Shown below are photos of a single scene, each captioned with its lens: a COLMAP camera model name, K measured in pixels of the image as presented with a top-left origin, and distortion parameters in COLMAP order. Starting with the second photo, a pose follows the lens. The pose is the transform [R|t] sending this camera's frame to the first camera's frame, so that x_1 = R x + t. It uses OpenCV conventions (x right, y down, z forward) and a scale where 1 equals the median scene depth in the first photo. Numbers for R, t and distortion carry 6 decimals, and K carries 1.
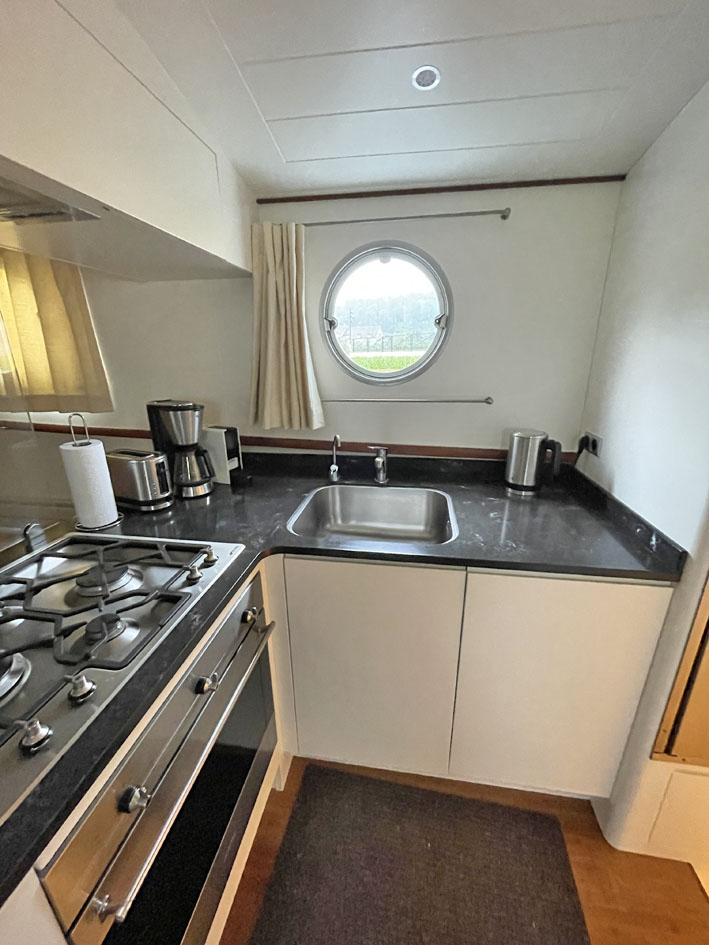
lens RADIAL K [[377.5, 0, 354.5], [0, 377.5, 472.5], [0, 0, 1]] dist [-0.003998, -0.000186]
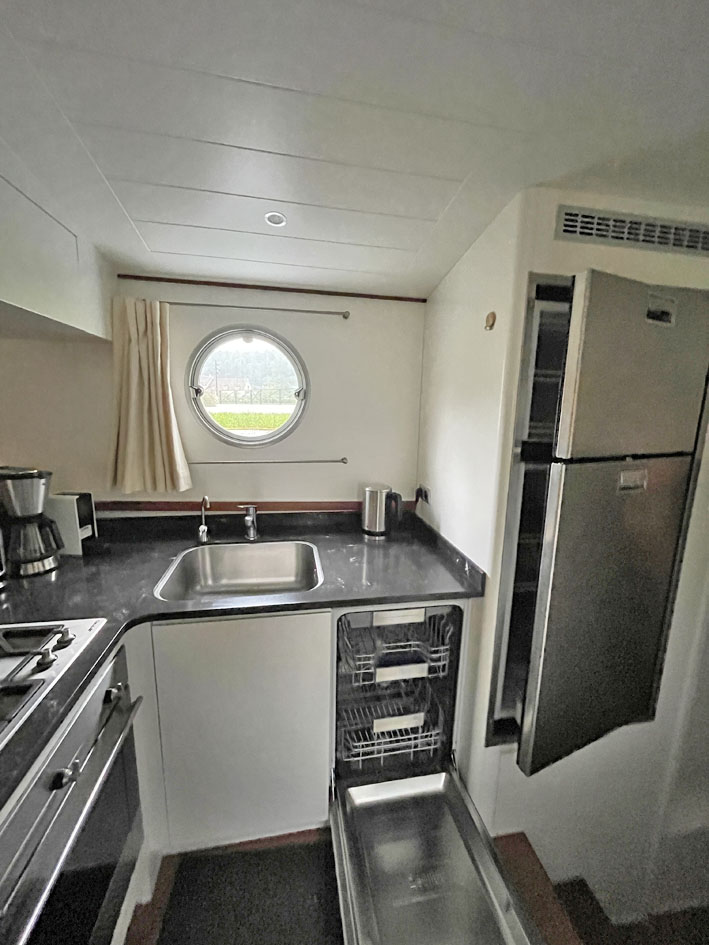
lens RADIAL K [[377.5, 0, 354.5], [0, 377.5, 472.5], [0, 0, 1]] dist [-0.003998, -0.000186]
pose [[0.943557, -0.026845, 0.330119, -0.001101], [0.070579, 0.990114, -0.121216, -0.010796], [-0.323601, 0.137674, 0.936124, -0.110125]]
